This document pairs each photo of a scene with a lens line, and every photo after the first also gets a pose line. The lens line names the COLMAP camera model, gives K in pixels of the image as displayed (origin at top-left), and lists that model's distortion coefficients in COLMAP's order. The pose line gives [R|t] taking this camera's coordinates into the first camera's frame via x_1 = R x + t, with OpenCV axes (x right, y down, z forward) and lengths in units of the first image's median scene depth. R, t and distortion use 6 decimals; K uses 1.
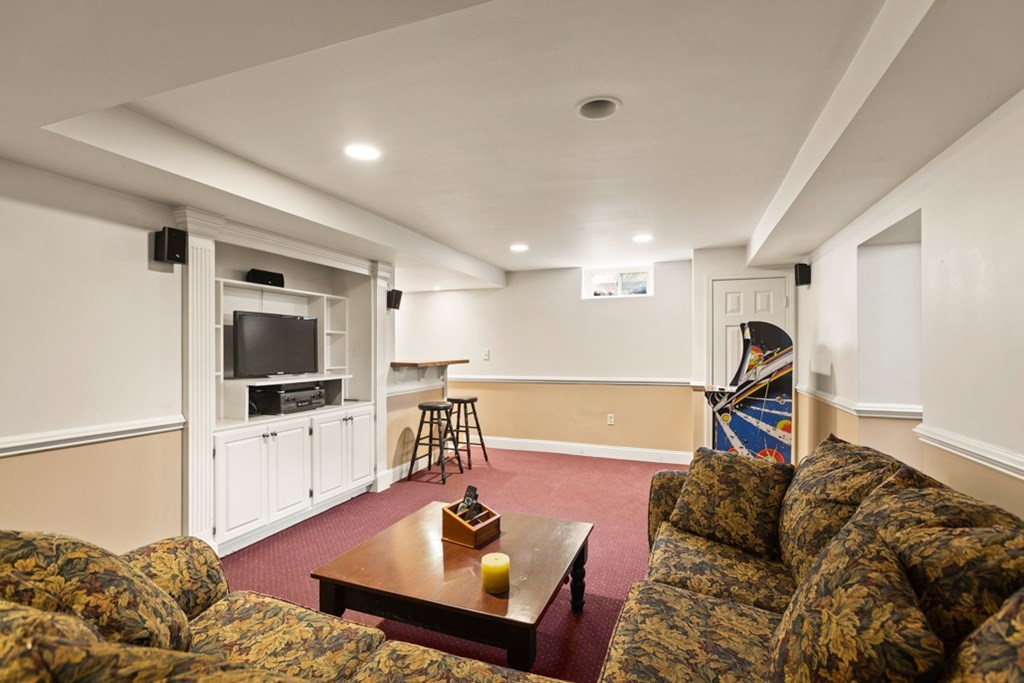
lens RADIAL K [[453.0, 0, 498.8], [0, 453.0, 341.1], [0, 0, 1]] dist [-0.014790, 0.000674]
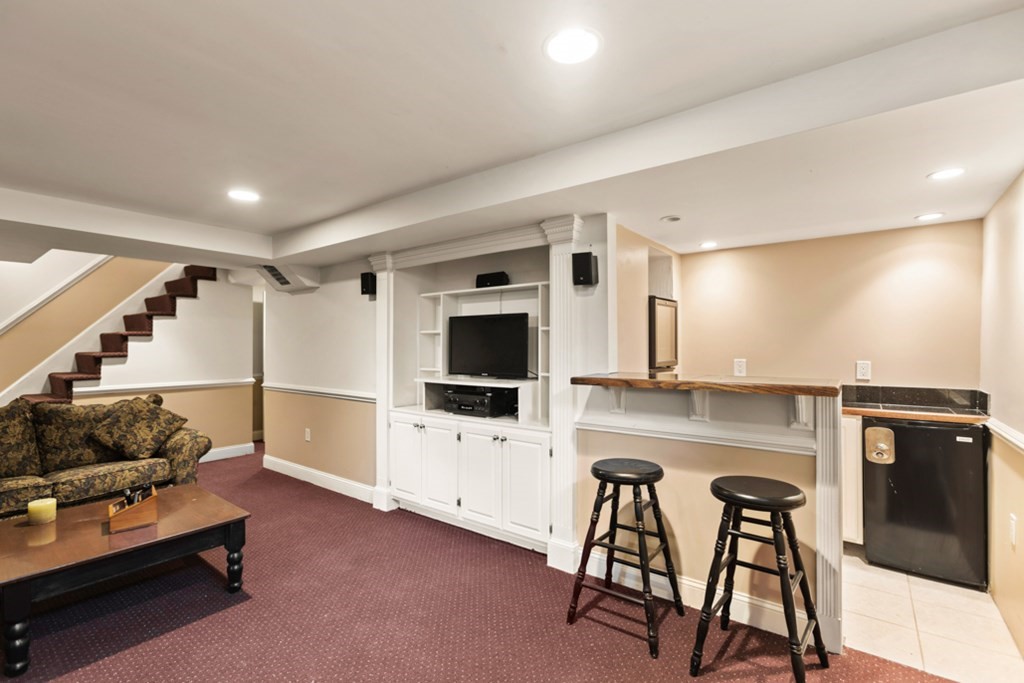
lens RADIAL K [[453.0, 0, 498.8], [0, 453.0, 341.1], [0, 0, 1]] dist [-0.014790, 0.000674]
pose [[-0.250943, -0.009190, -0.967958, 0.453483], [0.016282, 0.999773, -0.013713, 0.011672], [0.967865, -0.019201, -0.250736, 1.244220]]
